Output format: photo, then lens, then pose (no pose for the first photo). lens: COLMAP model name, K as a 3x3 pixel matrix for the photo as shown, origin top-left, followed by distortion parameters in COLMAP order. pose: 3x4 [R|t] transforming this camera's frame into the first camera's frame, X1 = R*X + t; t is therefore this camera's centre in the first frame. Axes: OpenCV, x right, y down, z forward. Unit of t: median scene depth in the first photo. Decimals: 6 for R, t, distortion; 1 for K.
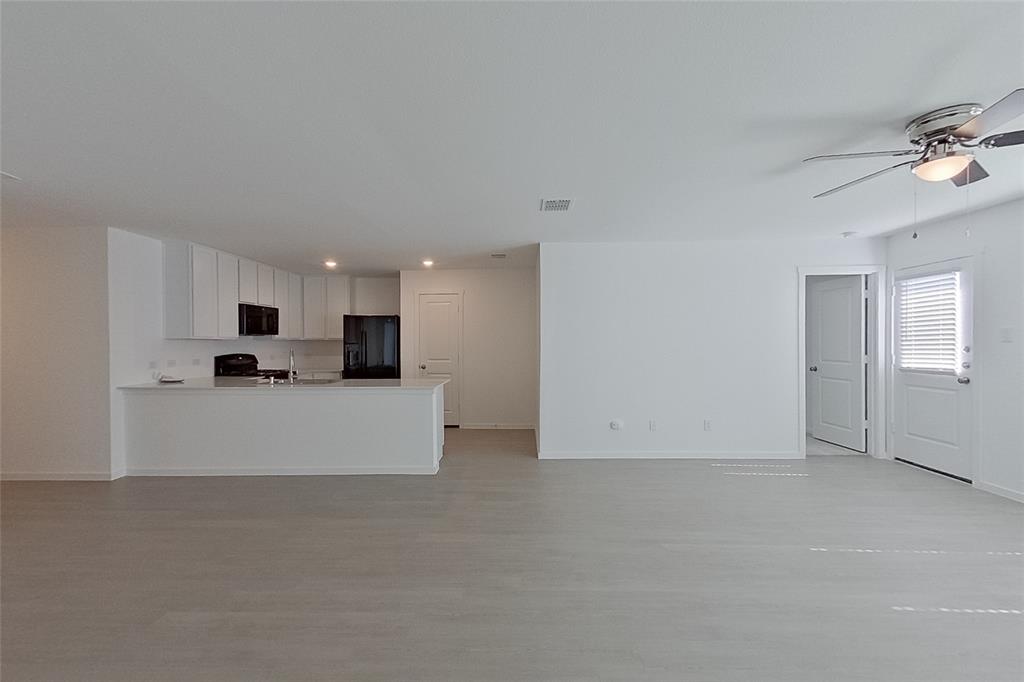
lens RADIAL K [[412.0, 0, 512.0], [0, 412.0, 341.0], [0, 0, 1]] dist [0.000299, 0.000061]
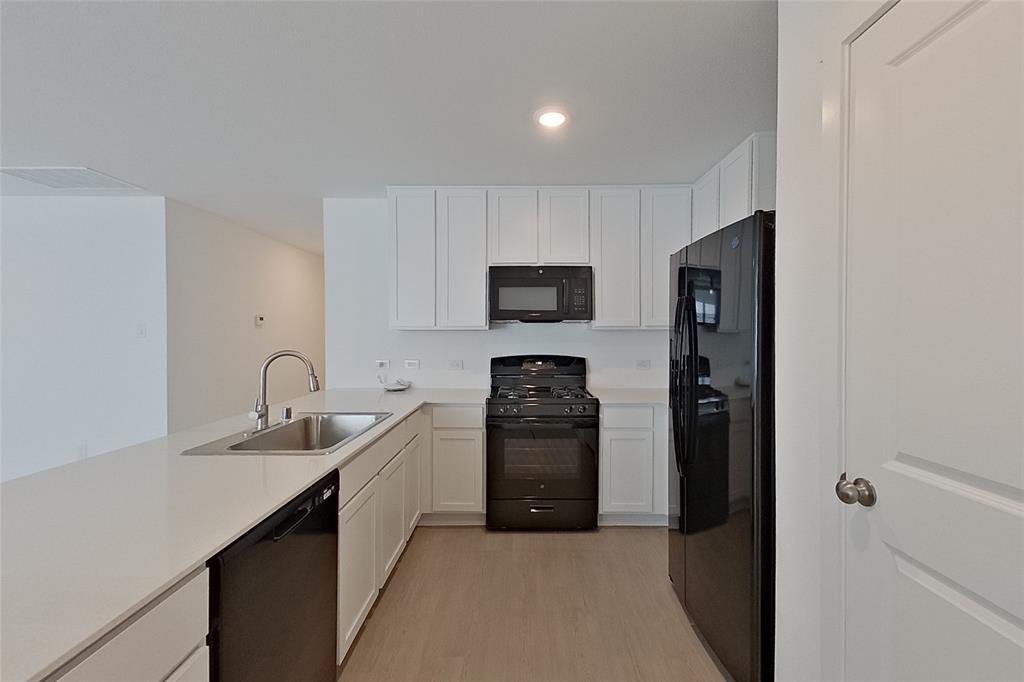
lens RADIAL K [[412.0, 0, 512.0], [0, 412.0, 341.0], [0, 0, 1]] dist [0.000299, 0.000061]
pose [[-0.017798, 0.012173, -0.999767, -0.087186], [0.000522, 0.999926, 0.012166, 0.003774], [0.999841, -0.000305, -0.017803, 1.095095]]
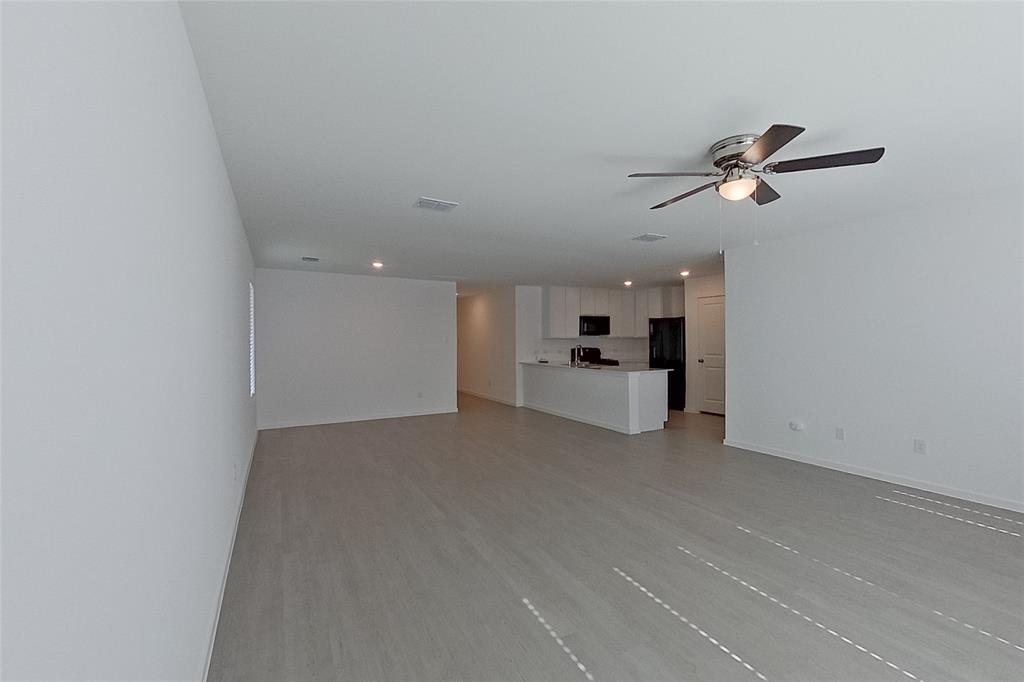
lens RADIAL K [[412.0, 0, 512.0], [0, 412.0, 341.0], [0, 0, 1]] dist [0.000299, 0.000061]
pose [[0.495683, -0.002849, -0.868499, 0.634548], [0.010193, 0.999945, 0.002537, -0.000334], [0.868444, -0.010110, 0.495685, -0.030220]]
